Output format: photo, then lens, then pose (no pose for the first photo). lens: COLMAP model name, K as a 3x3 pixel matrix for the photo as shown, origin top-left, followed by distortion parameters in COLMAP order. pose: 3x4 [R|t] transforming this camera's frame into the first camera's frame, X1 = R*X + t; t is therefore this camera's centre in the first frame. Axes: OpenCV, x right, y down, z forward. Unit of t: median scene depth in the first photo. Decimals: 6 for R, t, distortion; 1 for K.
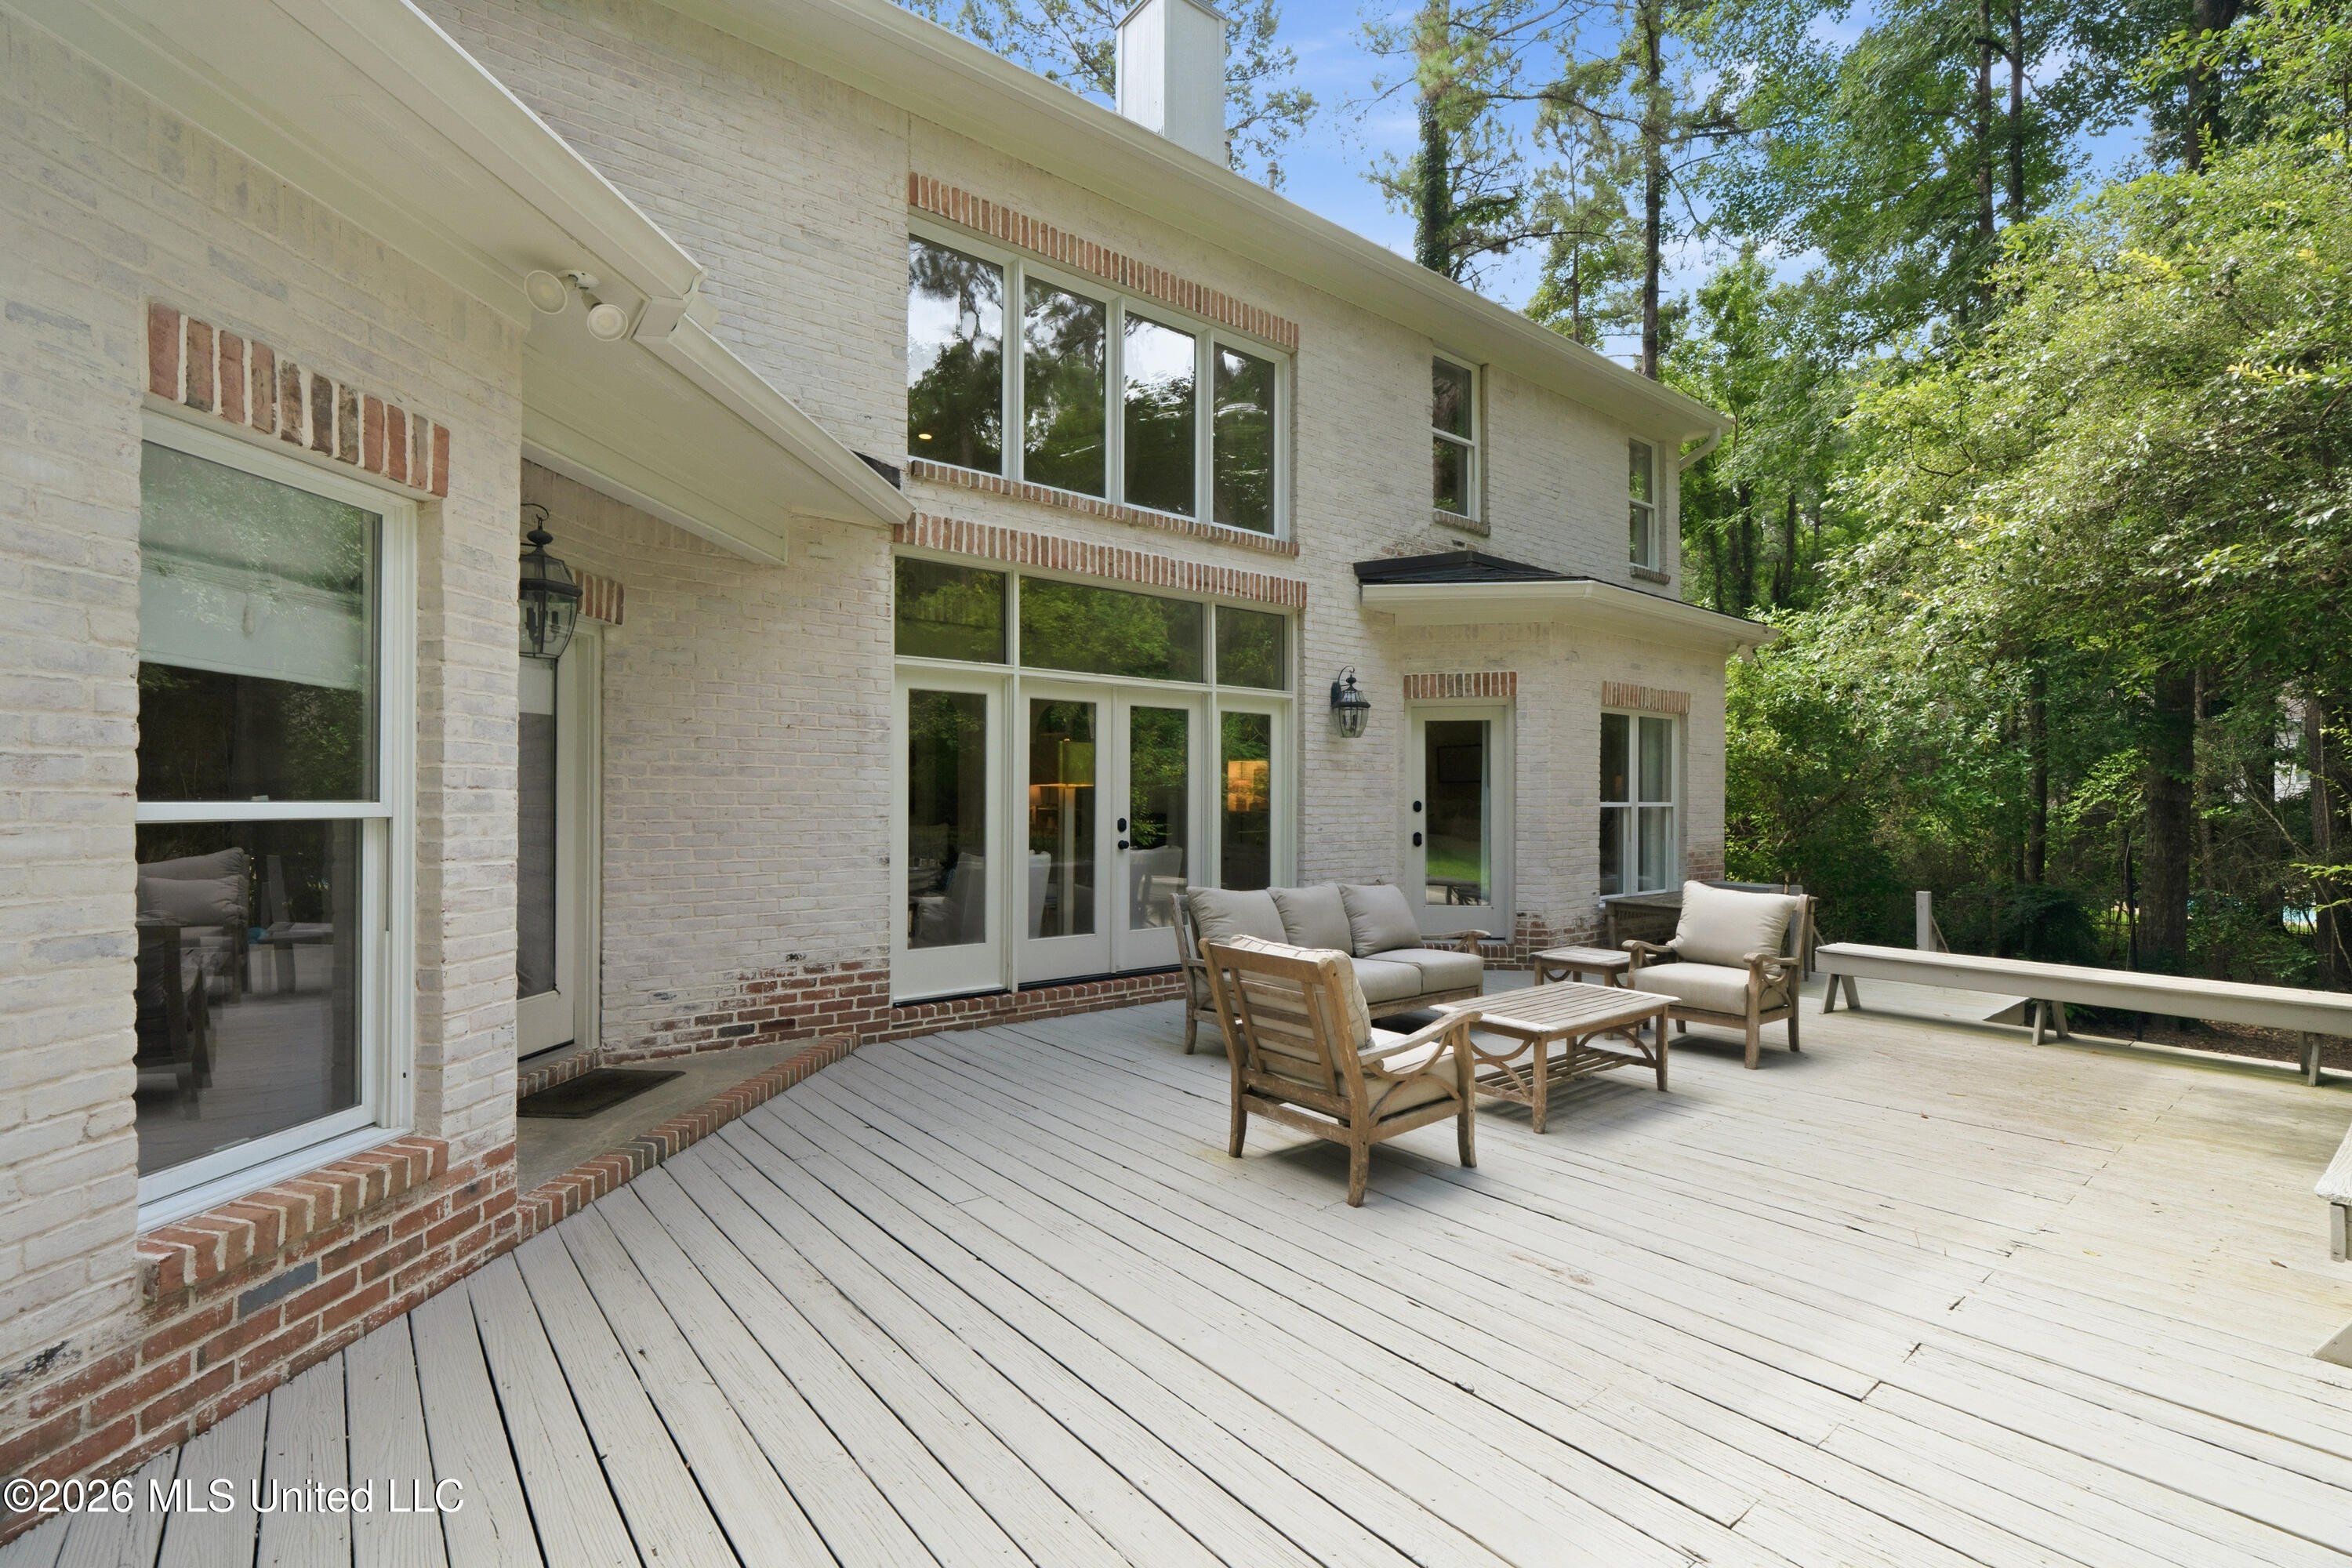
lens RADIAL K [[1084.7, 0, 1181.2], [0, 1084.7, 793.8], [0, 0, 1]] dist [-0.004543, 0.000032]
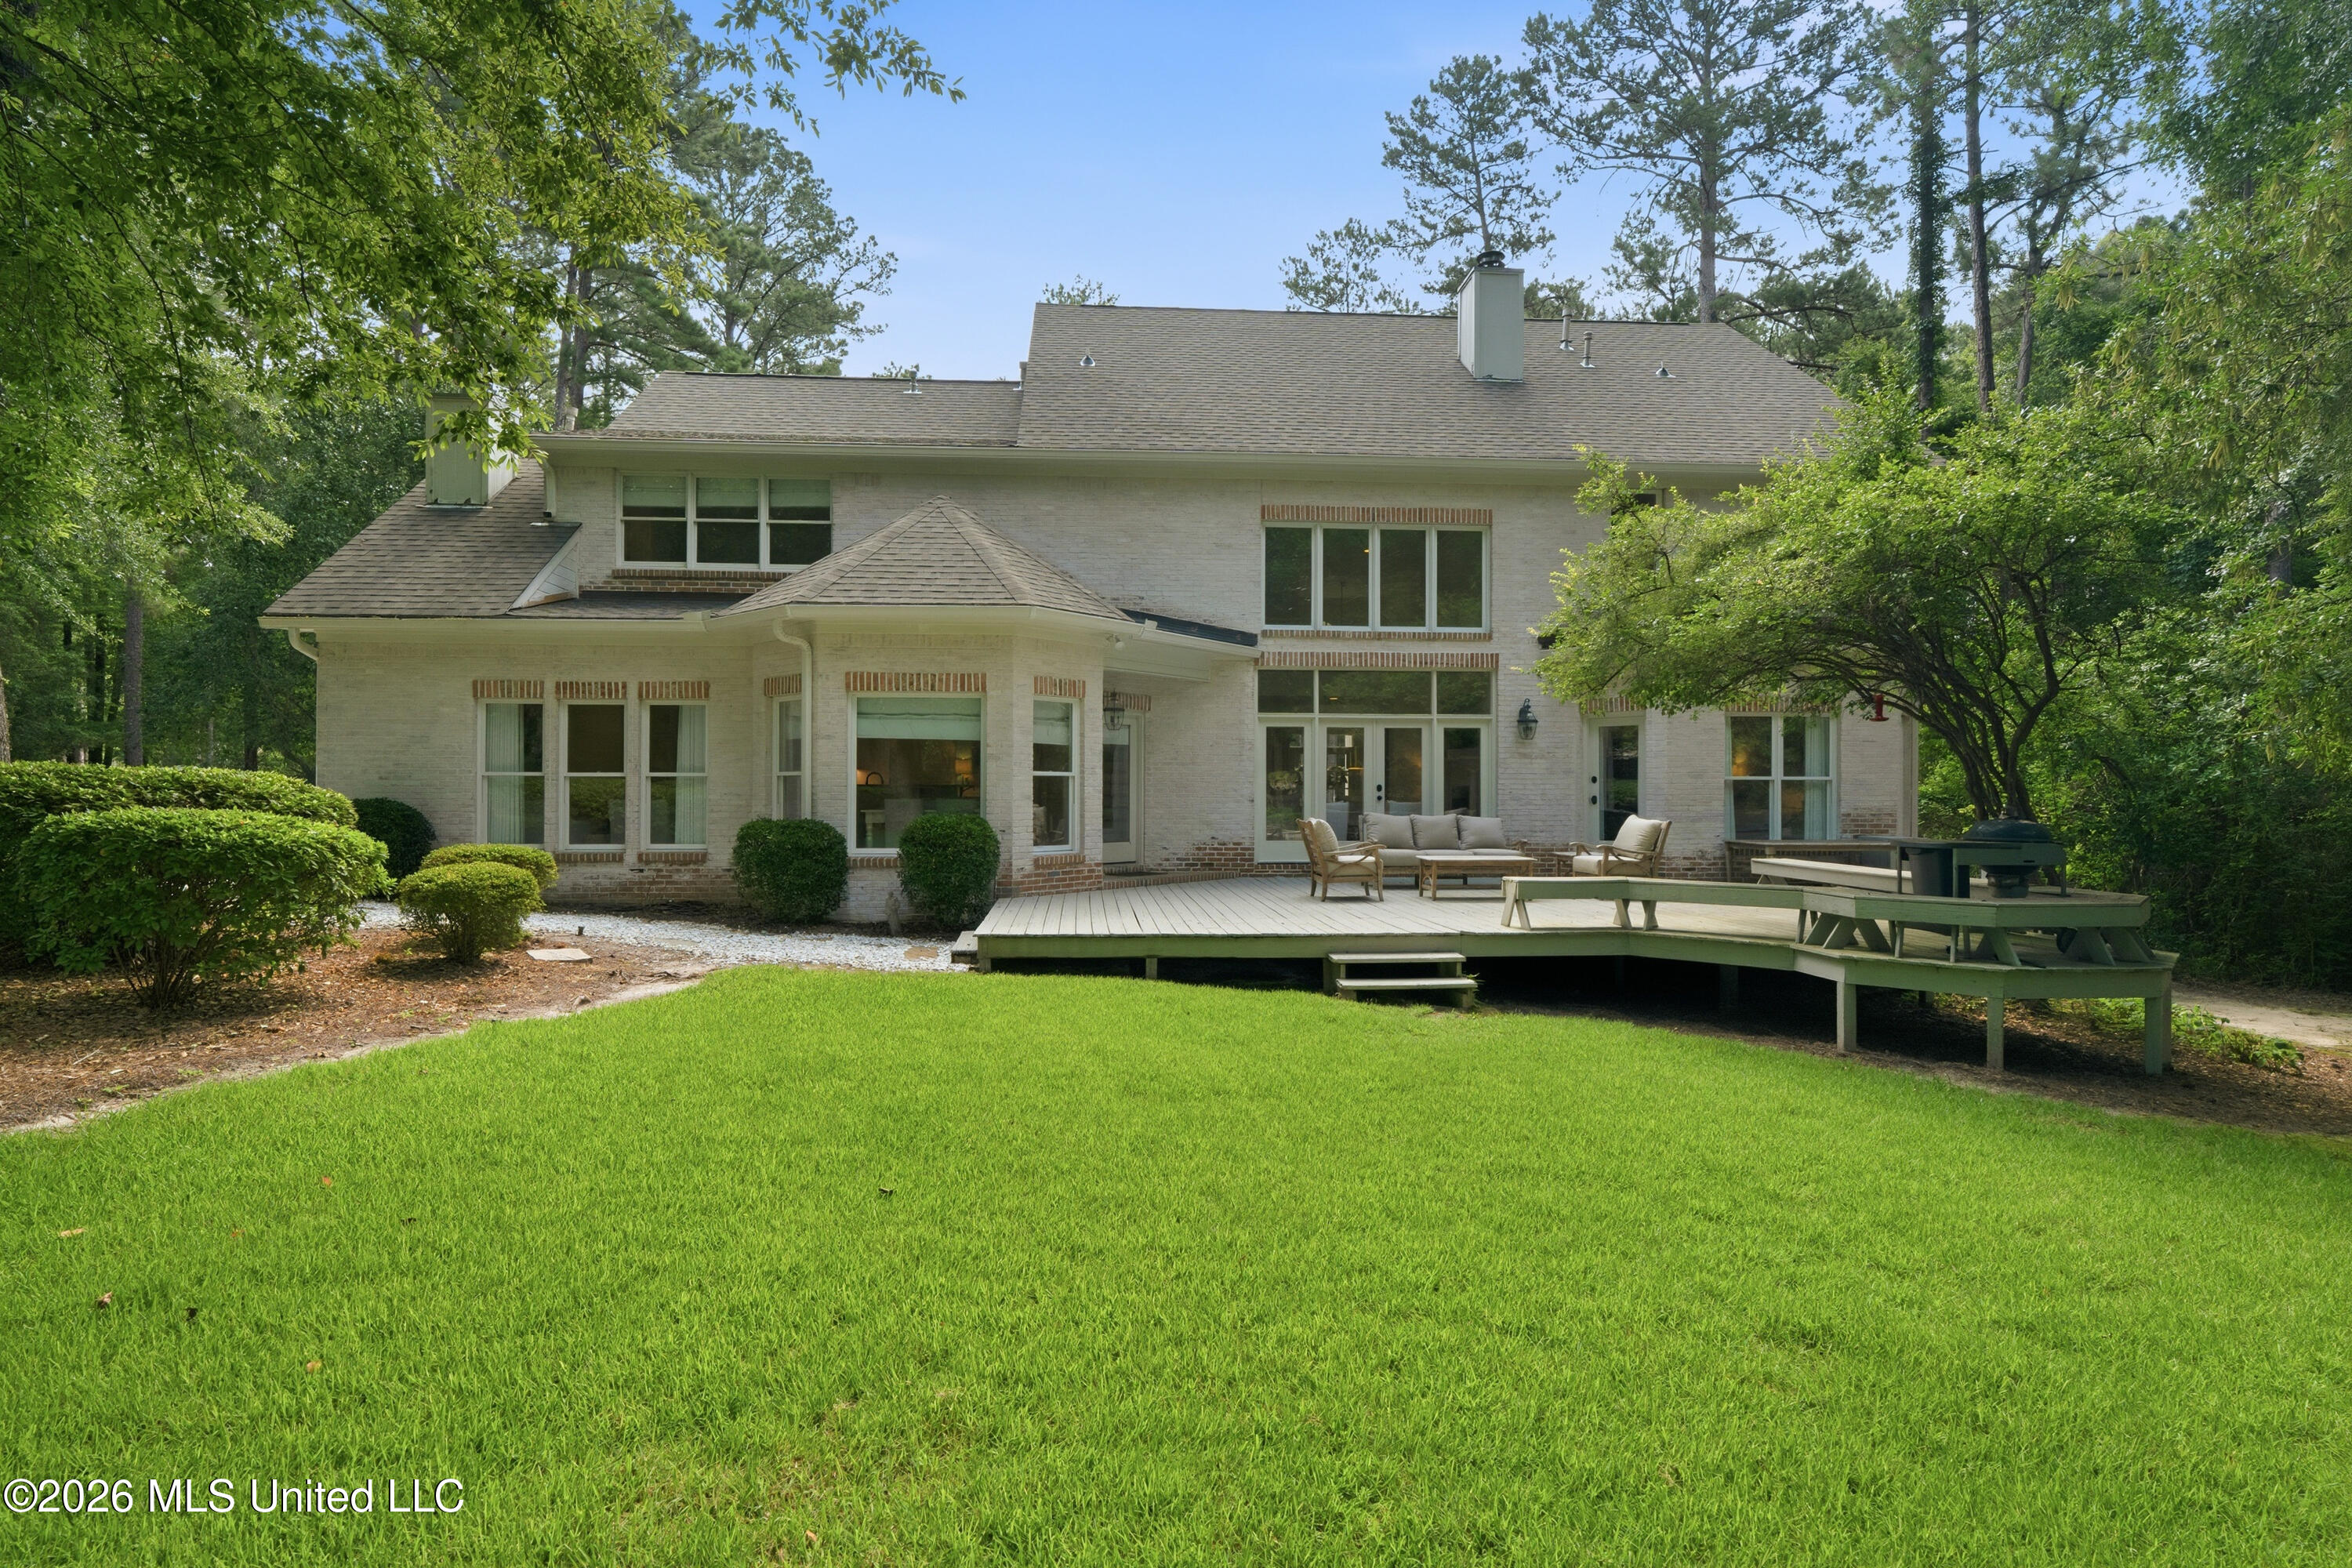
lens RADIAL K [[1156.9, 0, 1171.5], [0, 1156.9, 782.5], [0, 0, 1]] dist [0.000627, 0.000008]
pose [[0.831521, -0.004952, -0.555471, 0.840598], [0.002831, 0.999985, -0.004676, 0.028507], [0.555486, 0.002316, 0.831523, -1.020693]]
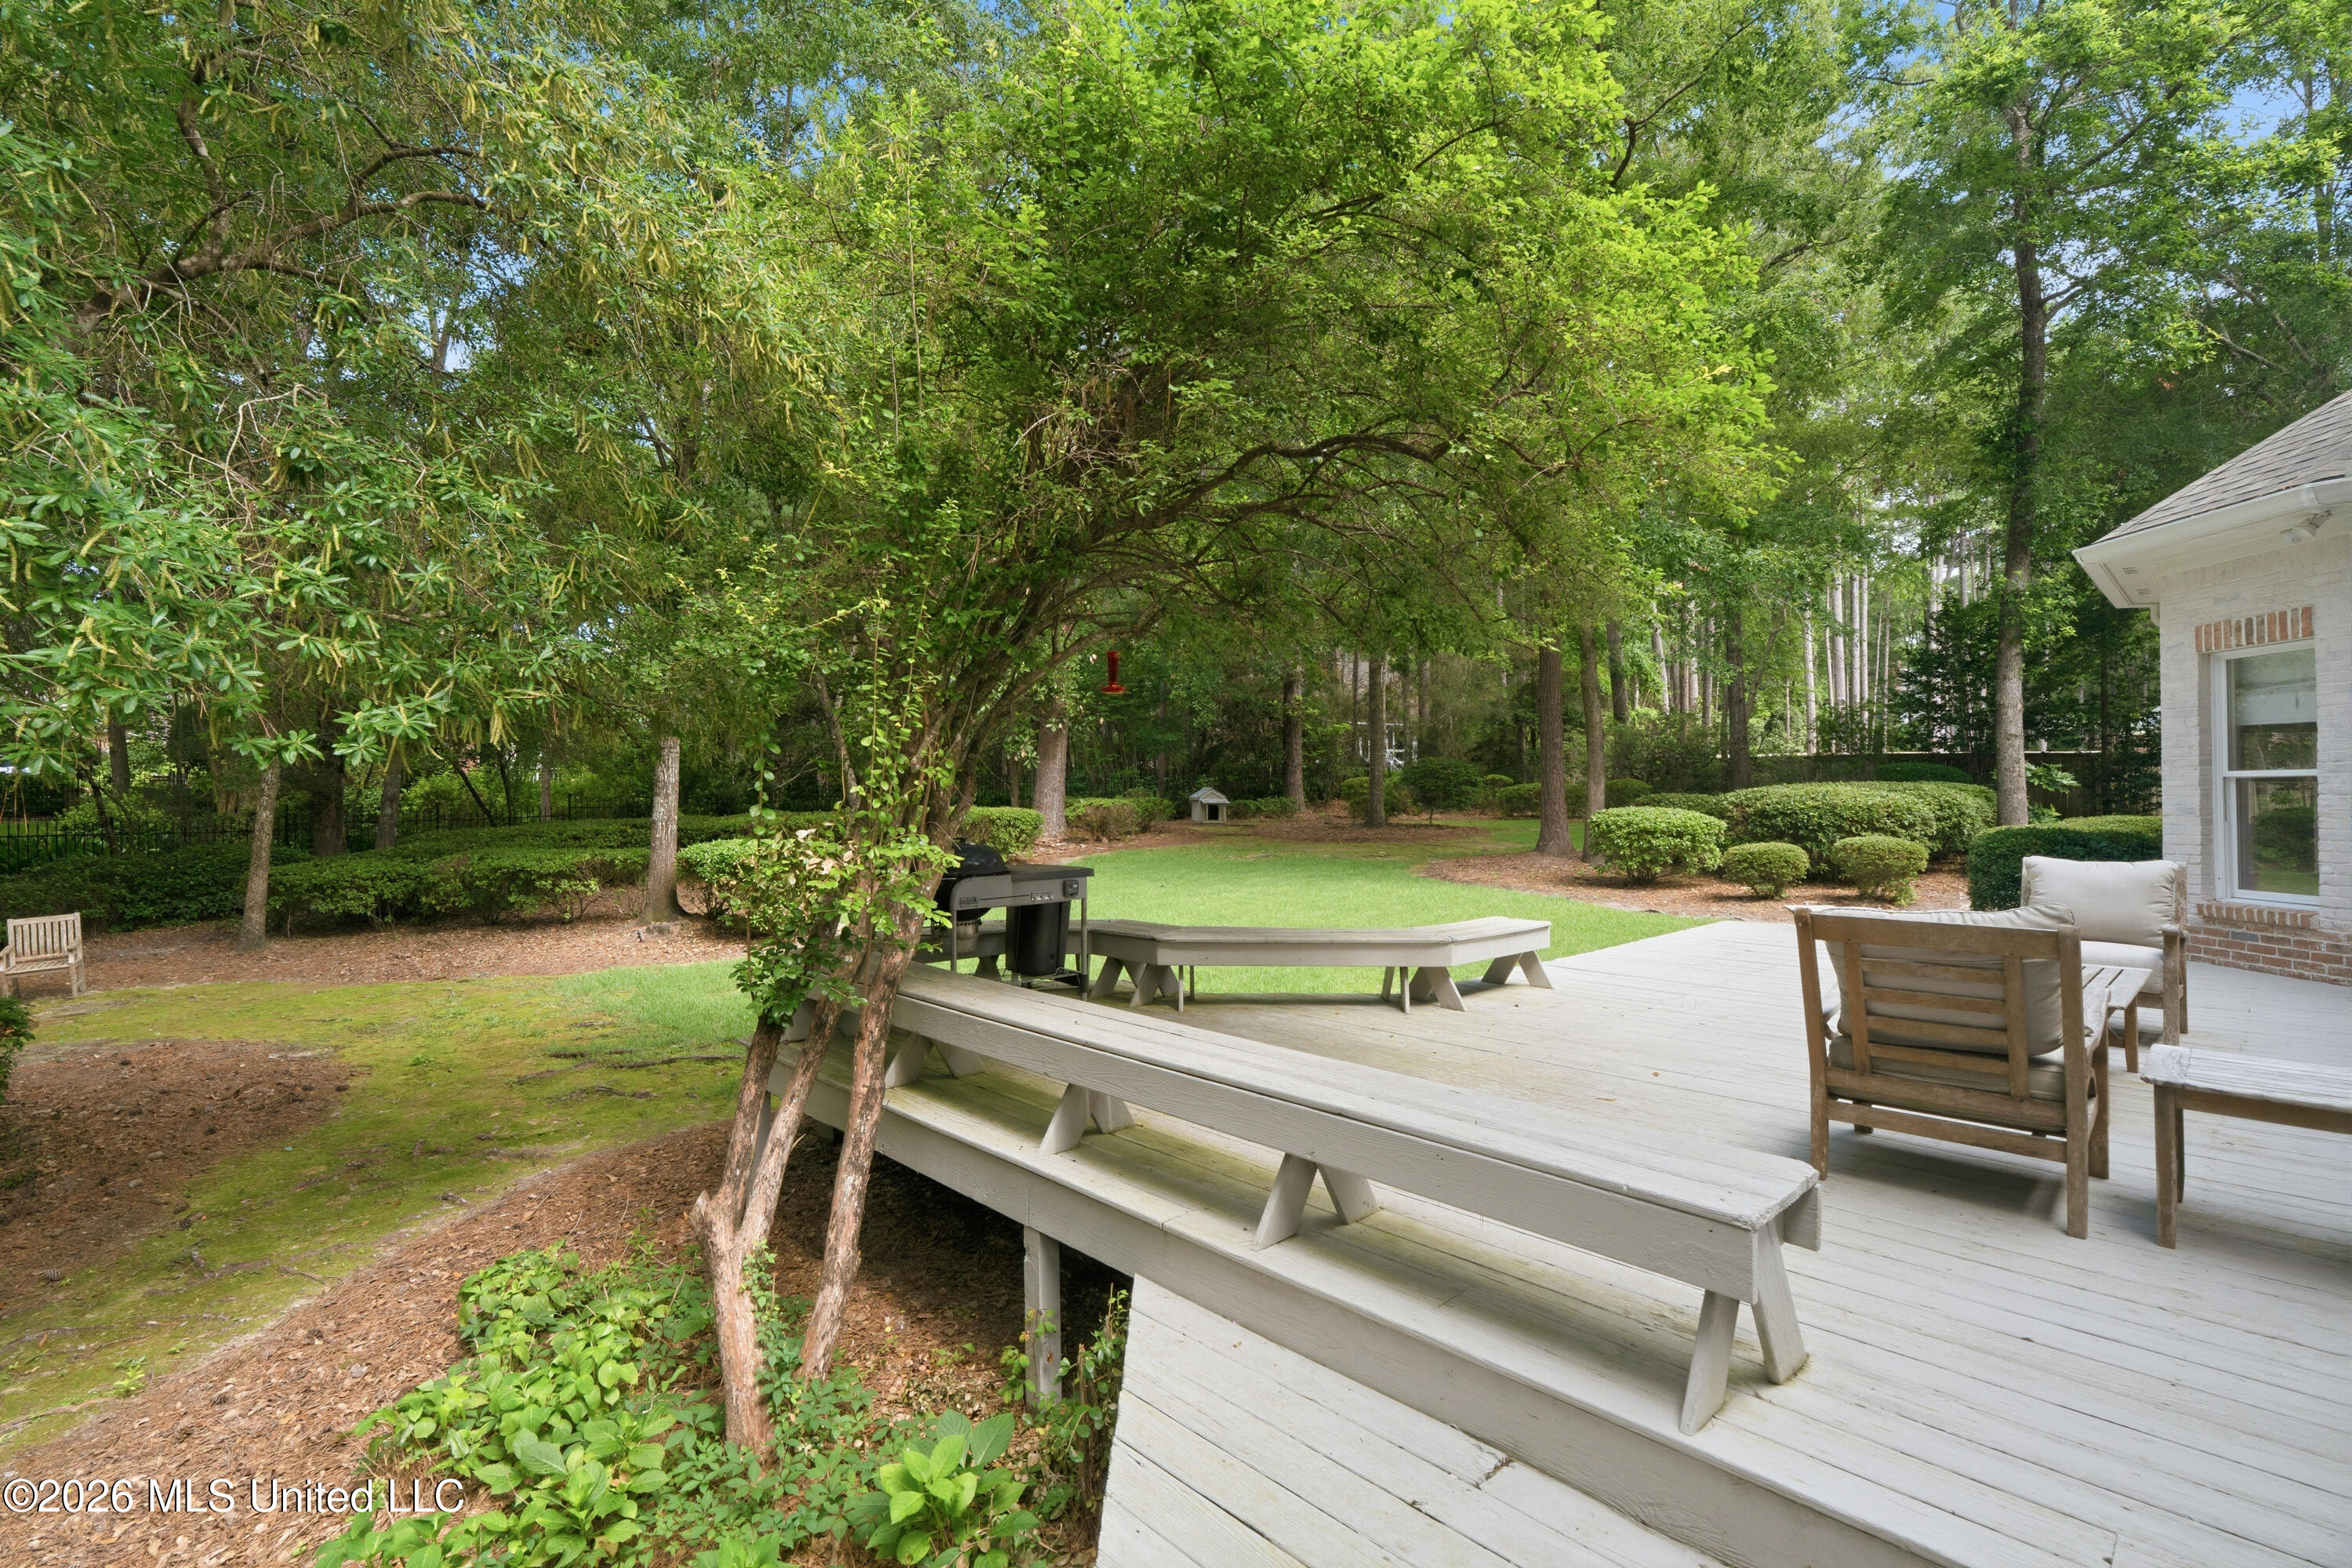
lens RADIAL K [[1084.7, 0, 1176.6], [0, 1084.7, 787.3], [0, 0, 1]] dist [-0.004543, 0.000032]
pose [[-0.997986, -0.001448, -0.063421, 0.781496], [-0.000528, 0.999894, -0.014523, 0.034646], [0.063436, -0.014460, -0.997881, 1.309203]]
